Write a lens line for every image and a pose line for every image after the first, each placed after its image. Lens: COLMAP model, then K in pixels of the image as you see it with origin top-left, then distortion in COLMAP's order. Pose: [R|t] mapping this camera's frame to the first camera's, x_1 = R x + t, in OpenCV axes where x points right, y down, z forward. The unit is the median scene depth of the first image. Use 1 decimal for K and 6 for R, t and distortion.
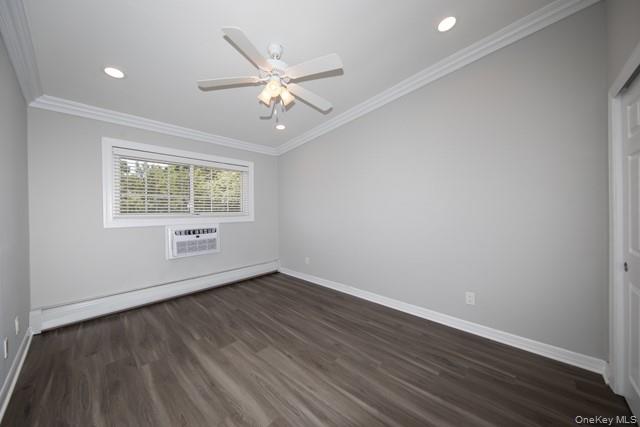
lens RADIAL K [[222.6, 0, 322.0], [0, 222.6, 211.8], [0, 0, 1]] dist [0.000475, 0.000028]
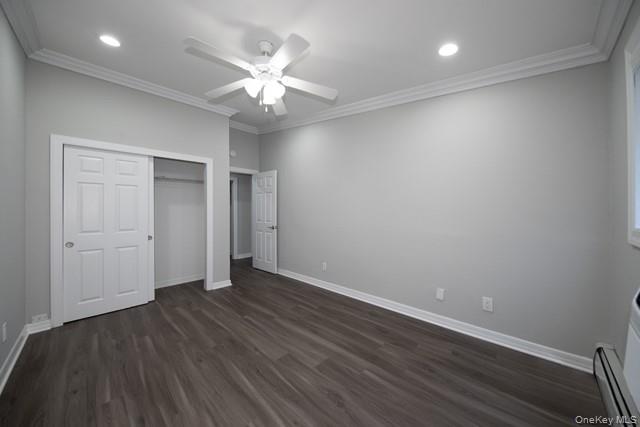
lens RADIAL K [[215.4, 0, 318.7], [0, 215.4, 207.9], [0, 0, 1]] dist [-0.001473, -0.000179]
pose [[-0.999736, 0.016618, 0.015881, -0.453084], [0.016652, 0.999859, 0.002027, -0.013333], [-0.015845, 0.002291, -0.999872, 1.940289]]
